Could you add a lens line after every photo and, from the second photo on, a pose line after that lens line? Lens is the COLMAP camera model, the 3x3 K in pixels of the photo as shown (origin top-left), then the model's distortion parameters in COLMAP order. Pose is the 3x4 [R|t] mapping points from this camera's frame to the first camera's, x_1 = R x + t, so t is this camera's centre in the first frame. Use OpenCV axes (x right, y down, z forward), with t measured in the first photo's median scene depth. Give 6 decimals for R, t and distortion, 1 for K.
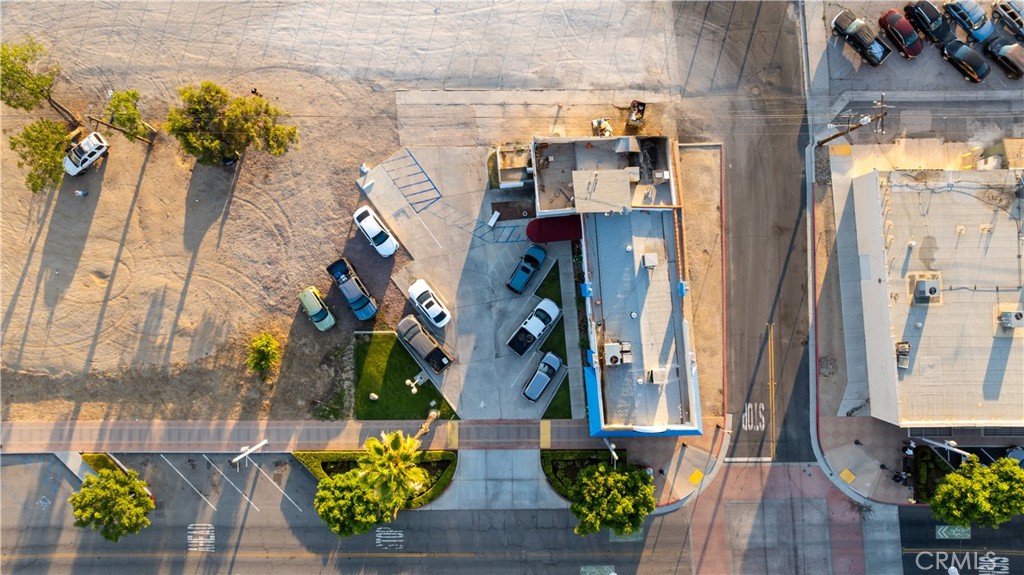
lens RADIAL K [[719.3, 0, 520.5], [0, 719.3, 283.9], [0, 0, 1]] dist [-0.017176, 0.003317]
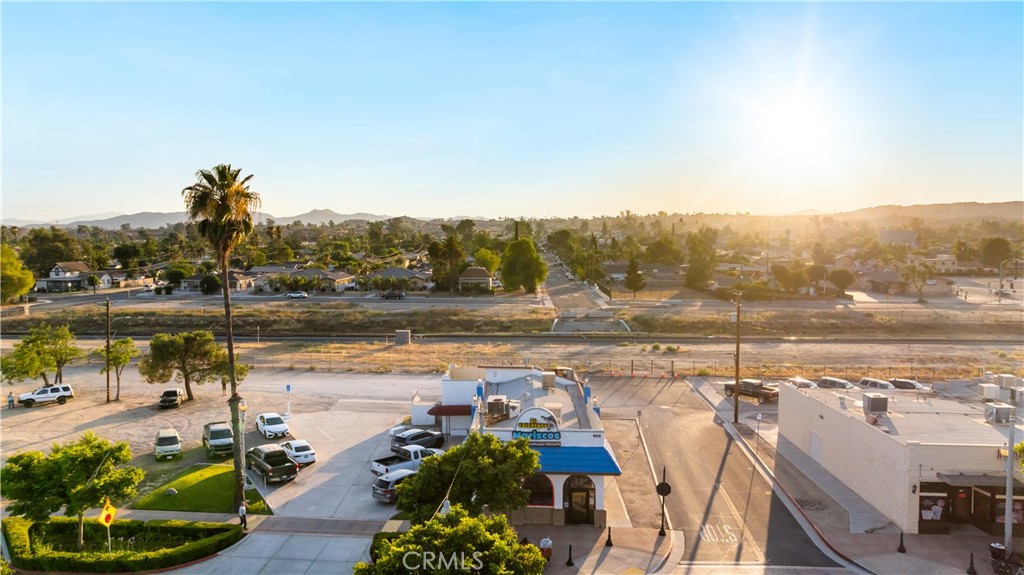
lens RADIAL K [[719.3, 0, 520.5], [0, 719.3, 283.9], [0, 0, 1]] dist [-0.017176, 0.003317]
pose [[0.996171, 0.007660, -0.087095, 0.204498], [-0.087432, 0.088589, -0.992224, 0.815441], [0.000116, 0.996039, 0.088920, 0.723651]]
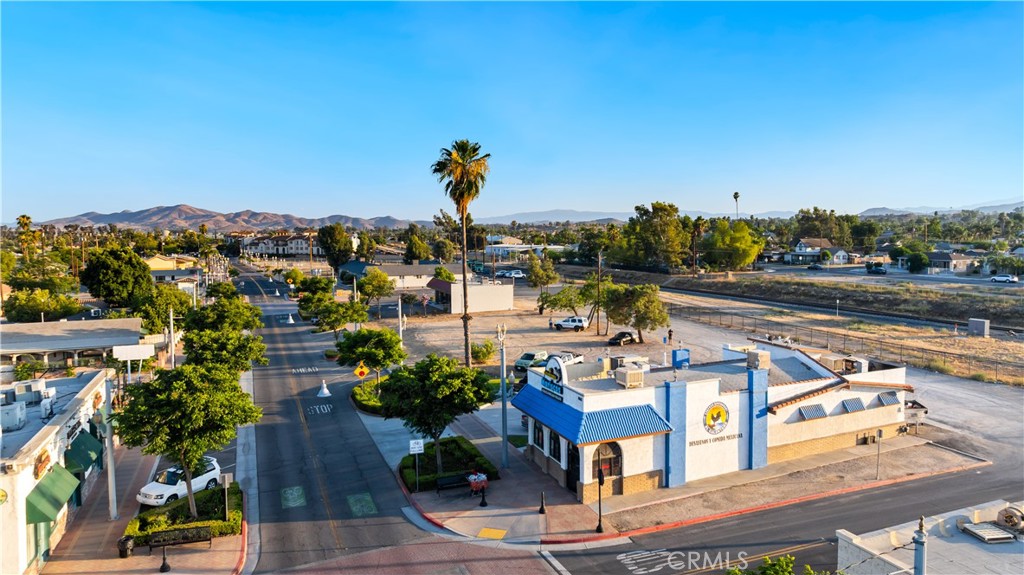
lens RADIAL K [[719.3, 0, 520.5], [0, 719.3, 283.9], [0, 0, 1]] dist [-0.017176, 0.003317]
pose [[0.348105, 0.070939, -0.934768, 0.729663], [-0.936885, 0.061104, -0.344257, 0.419587], [0.032696, 0.995607, 0.087733, 0.773596]]
